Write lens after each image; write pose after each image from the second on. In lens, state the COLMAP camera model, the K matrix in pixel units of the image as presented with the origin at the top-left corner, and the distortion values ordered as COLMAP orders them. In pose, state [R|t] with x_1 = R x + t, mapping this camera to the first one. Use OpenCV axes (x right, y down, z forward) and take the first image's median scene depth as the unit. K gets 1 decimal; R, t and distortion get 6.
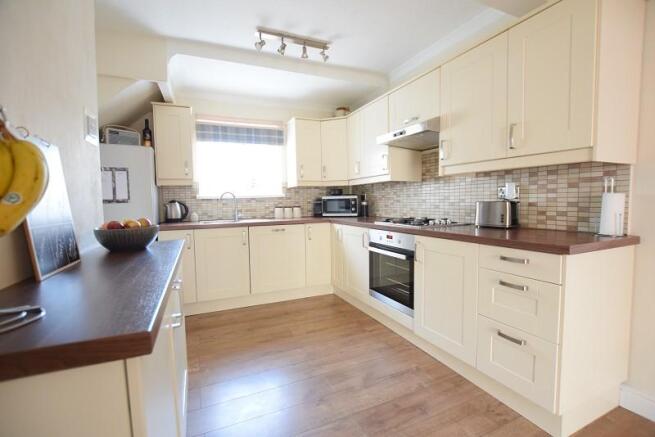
lens RADIAL K [[291.5, 0, 327.5], [0, 291.5, 218.5], [0, 0, 1]] dist [-0.018790, -0.000064]
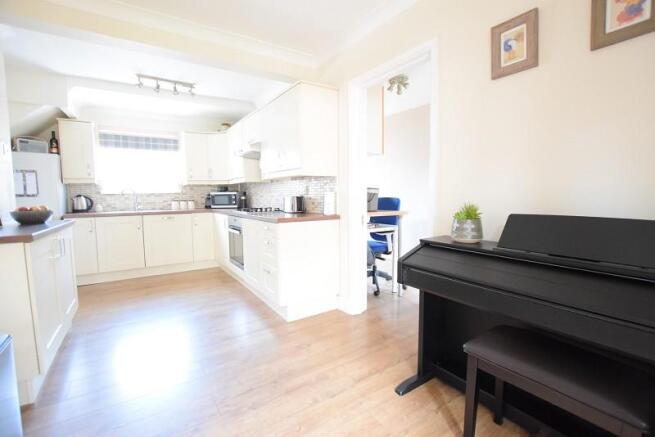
lens RADIAL K [[303.2, 0, 327.5], [0, 303.2, 218.5], [0, 0, 1]] dist [-0.002317, -0.000734]
pose [[0.990167, -0.007421, 0.139695, 0.359710], [0.005585, 0.999893, 0.013534, 0.028372], [-0.139781, -0.012621, 0.990102, -0.465637]]
